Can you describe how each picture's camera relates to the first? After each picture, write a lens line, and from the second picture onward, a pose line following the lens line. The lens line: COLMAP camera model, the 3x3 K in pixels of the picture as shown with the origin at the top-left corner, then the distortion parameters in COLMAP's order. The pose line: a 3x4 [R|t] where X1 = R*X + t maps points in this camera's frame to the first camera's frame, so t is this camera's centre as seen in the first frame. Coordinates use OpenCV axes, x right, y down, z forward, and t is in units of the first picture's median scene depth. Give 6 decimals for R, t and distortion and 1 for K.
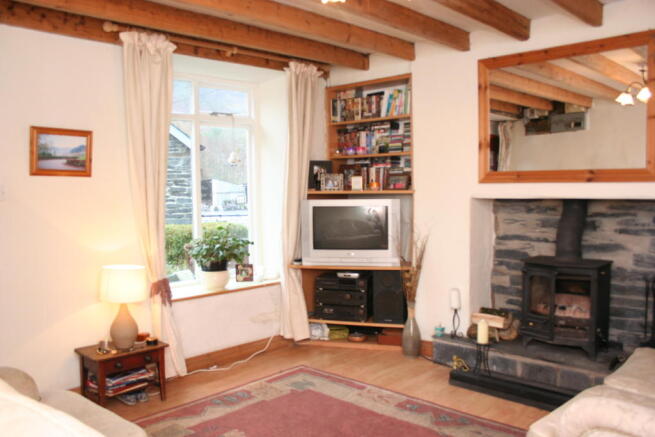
lens RADIAL K [[563.2, 0, 327.6], [0, 563.2, 219.2], [0, 0, 1]] dist [-0.012430, -0.005682]
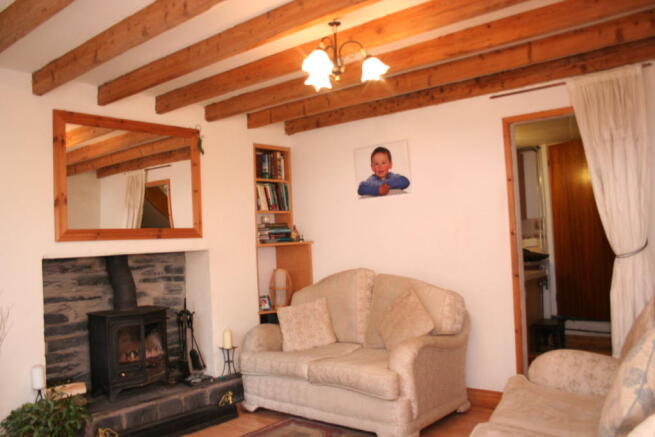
lens RADIAL K [[563.2, 0, 327.7], [0, 563.2, 218.5], [0, 0, 1]] dist [-0.012430, -0.005682]
pose [[-0.021583, 0.049373, 0.998547, -0.698160], [0.099297, 0.993947, -0.046999, -0.015186], [-0.994824, 0.098139, -0.026355, 0.619057]]
